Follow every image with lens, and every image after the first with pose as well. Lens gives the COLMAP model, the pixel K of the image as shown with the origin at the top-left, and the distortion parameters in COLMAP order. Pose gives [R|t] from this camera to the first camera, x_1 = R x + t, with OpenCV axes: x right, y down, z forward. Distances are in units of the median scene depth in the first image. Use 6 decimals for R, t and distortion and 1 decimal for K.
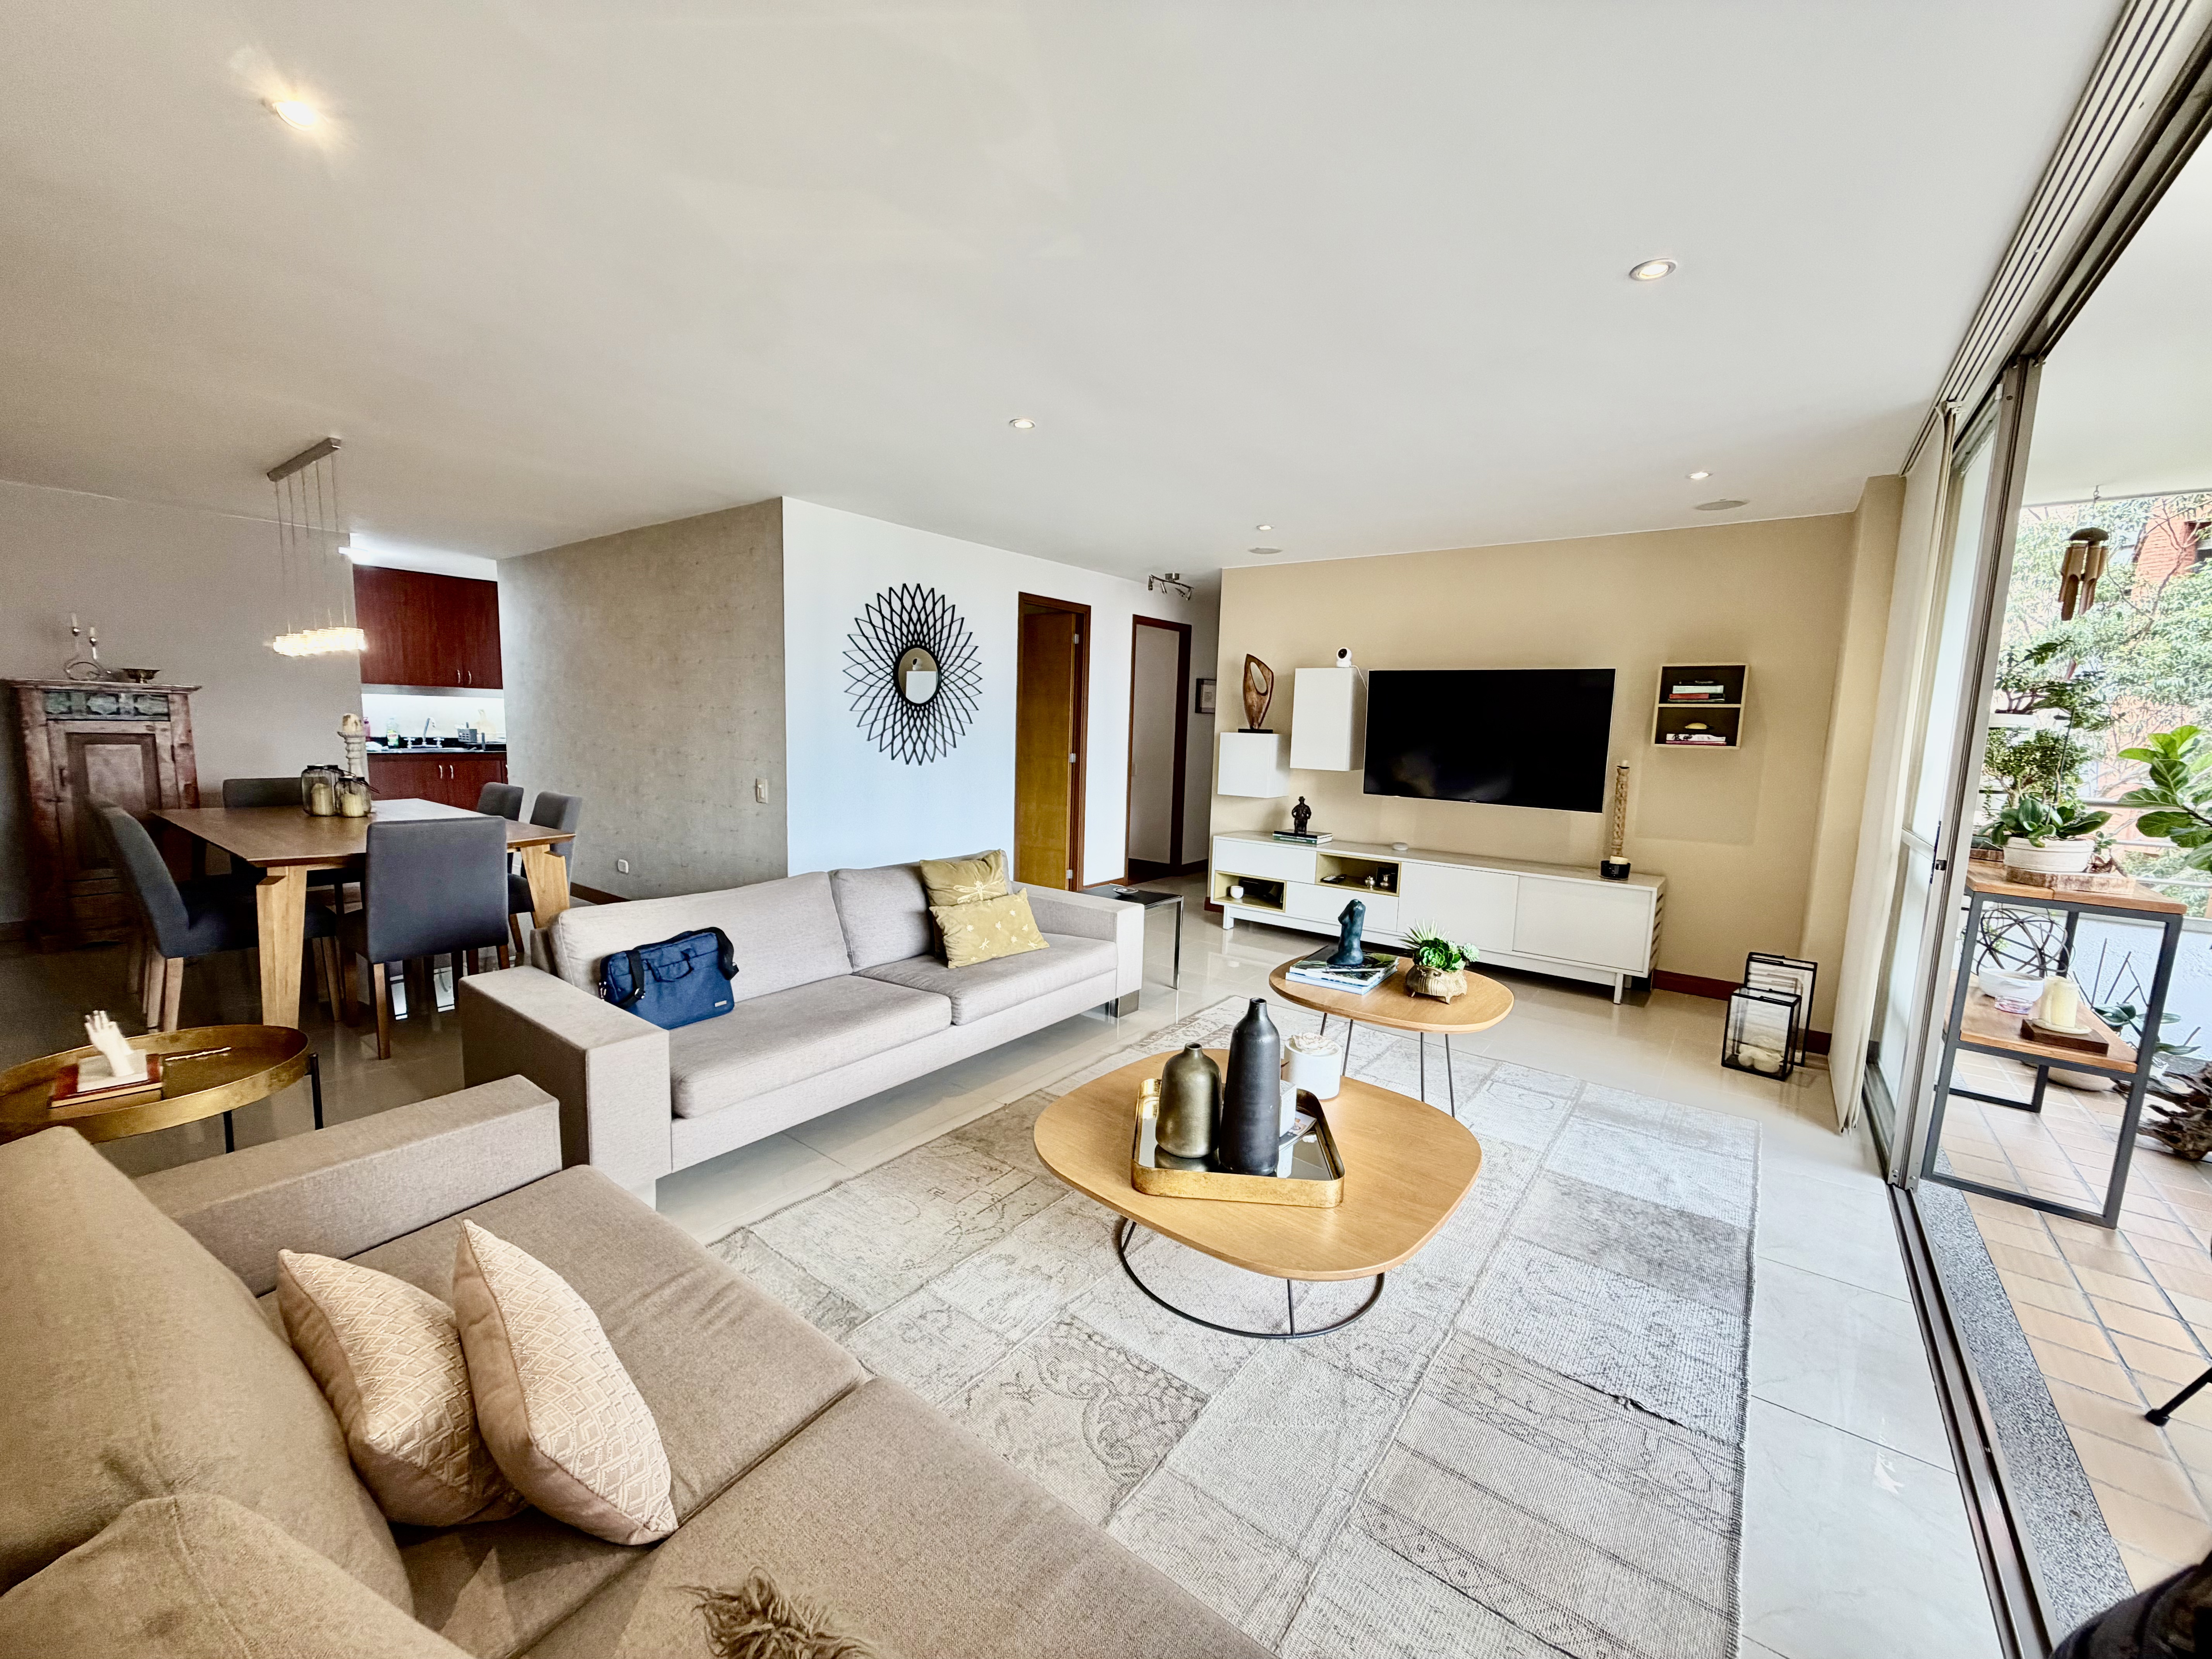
lens RADIAL K [[878.1, 0, 1099.4], [0, 878.1, 831.6], [0, 0, 1]] dist [-0.000596, -0.000295]
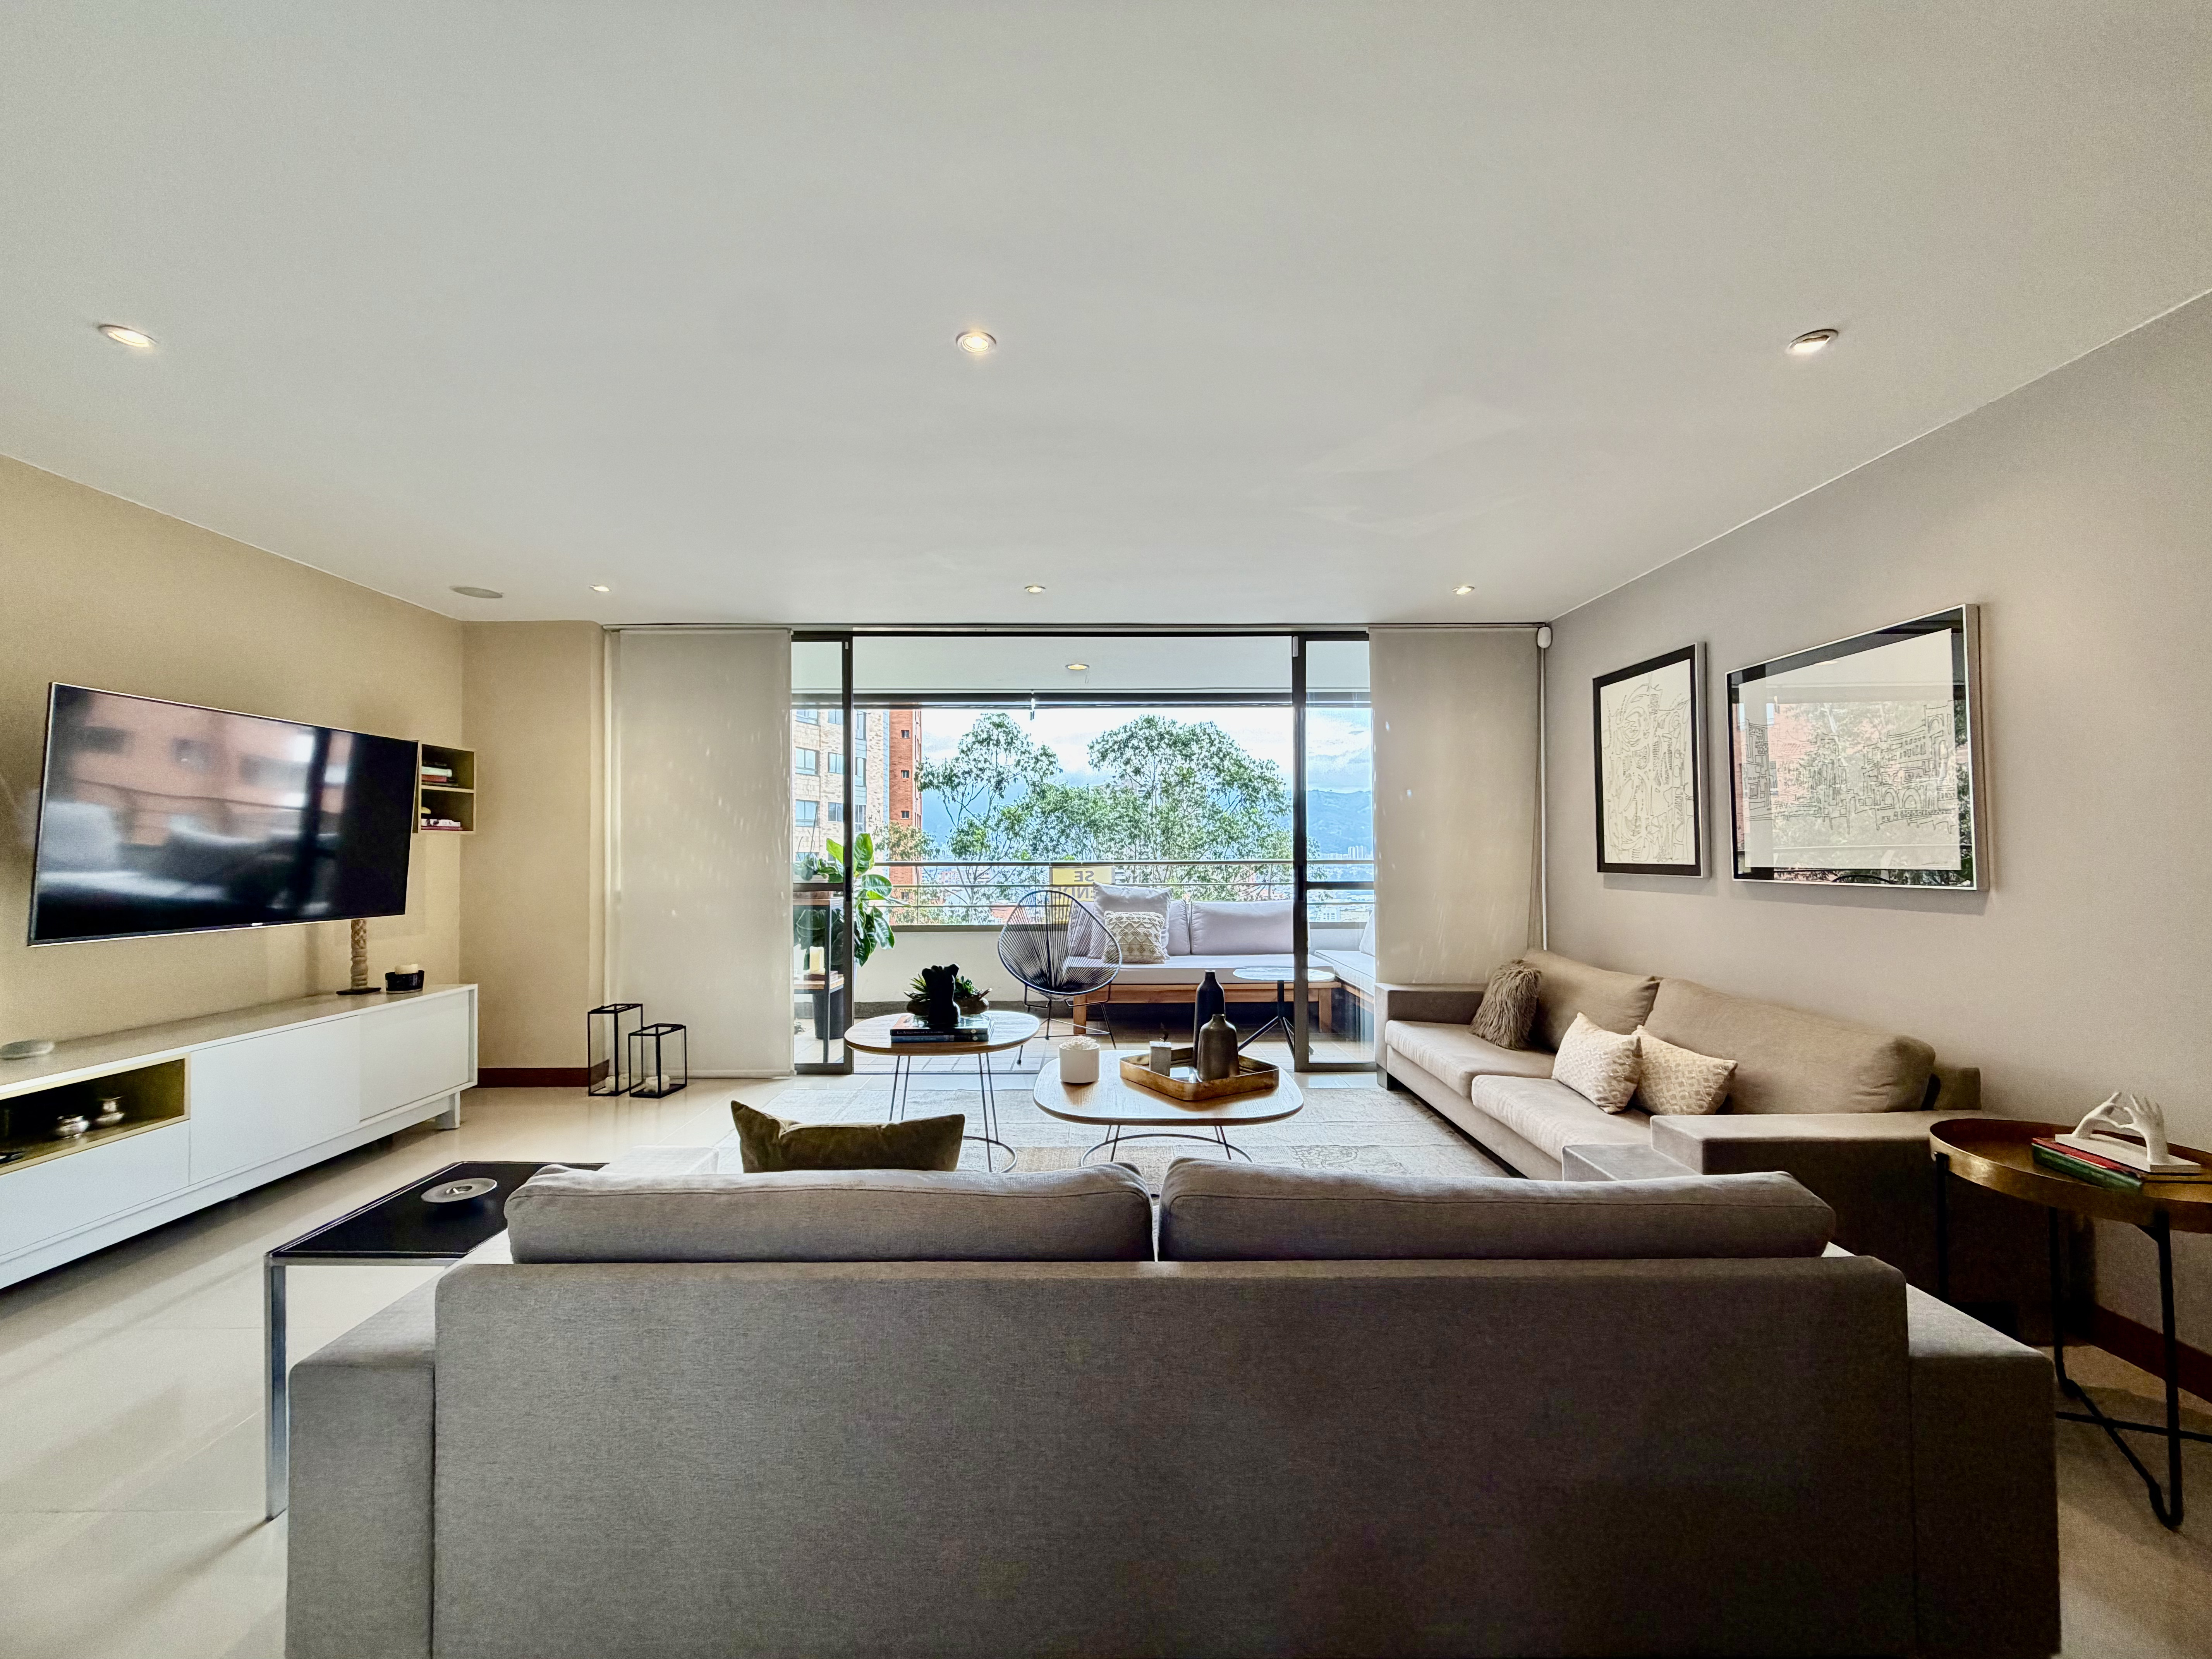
lens RADIAL K [[878.1, 0, 1099.4], [0, 878.1, 831.6], [0, 0, 1]] dist [-0.000596, -0.000295]
pose [[-0.606482, -0.011256, 0.795017, -0.436878], [0.086532, 0.993026, 0.080071, -0.099194], [-0.790374, 0.117356, -0.601279, 0.894774]]
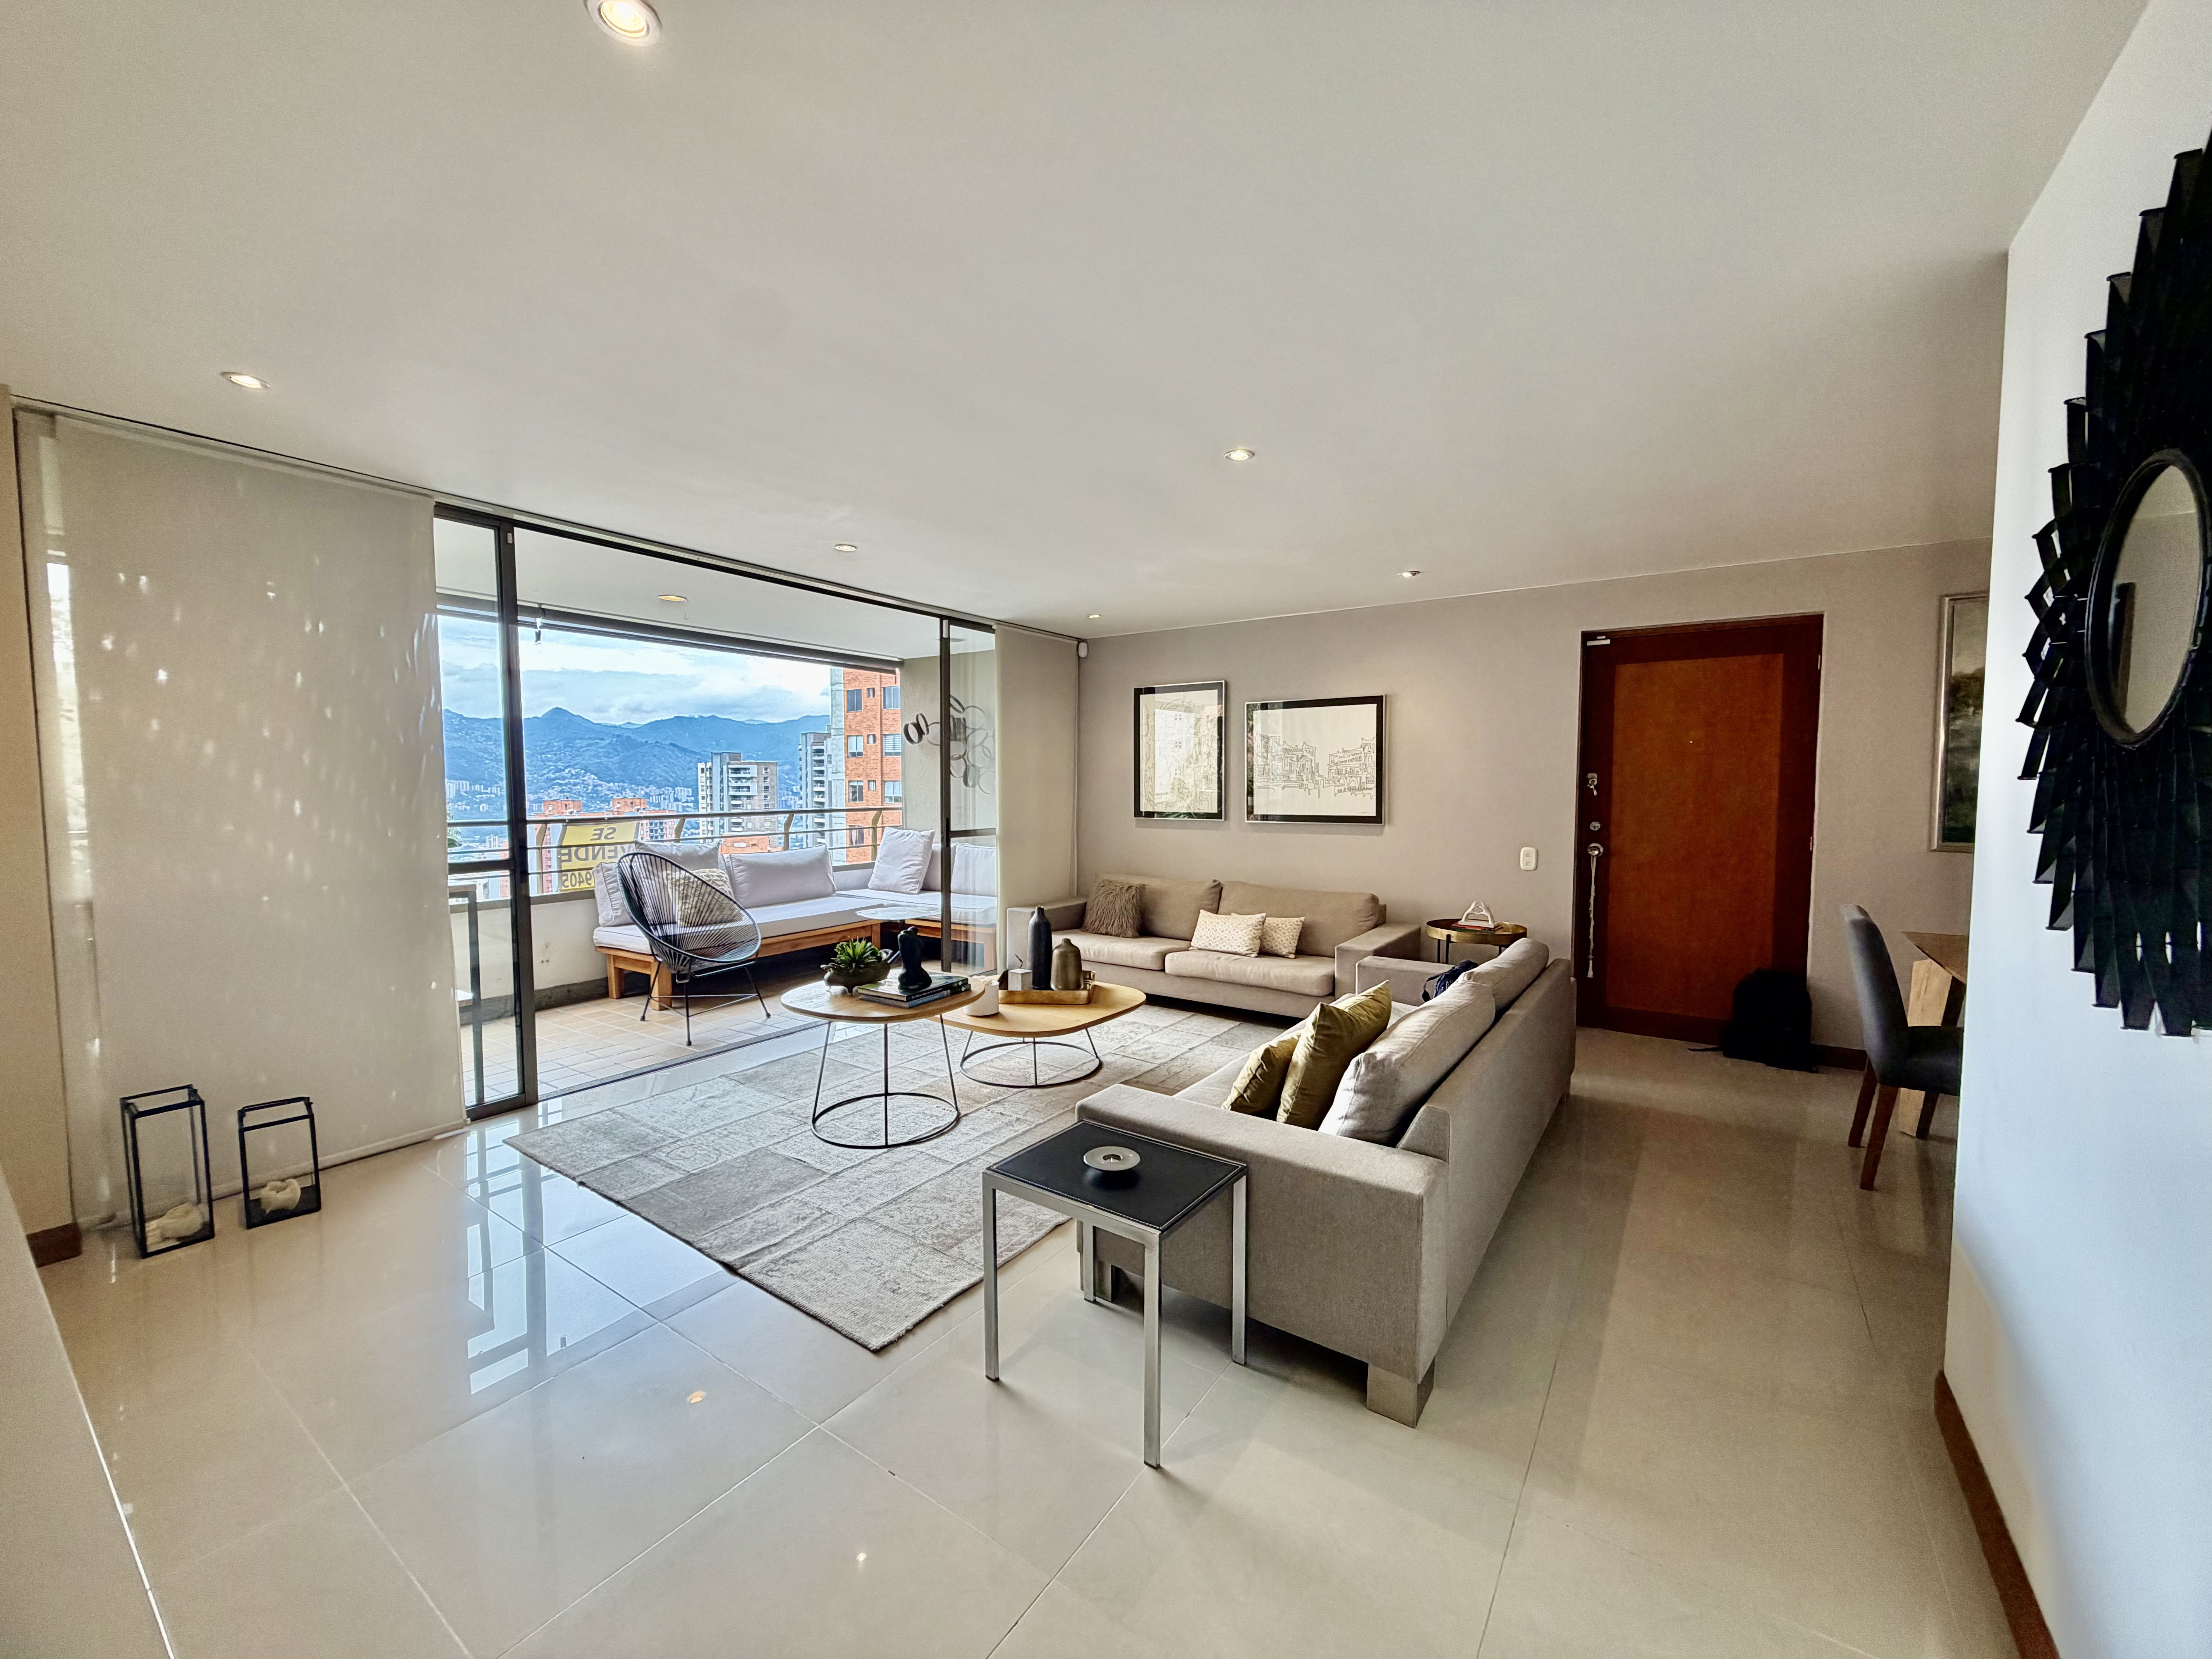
lens RADIAL K [[878.1, 0, 1099.4], [0, 878.1, 831.6], [0, 0, 1]] dist [-0.000596, -0.000295]
pose [[-0.998596, -0.028421, -0.044691, 0.058042], [-0.036116, 0.982618, 0.182090, -0.162935], [0.038739, 0.183448, -0.982266, 1.277581]]
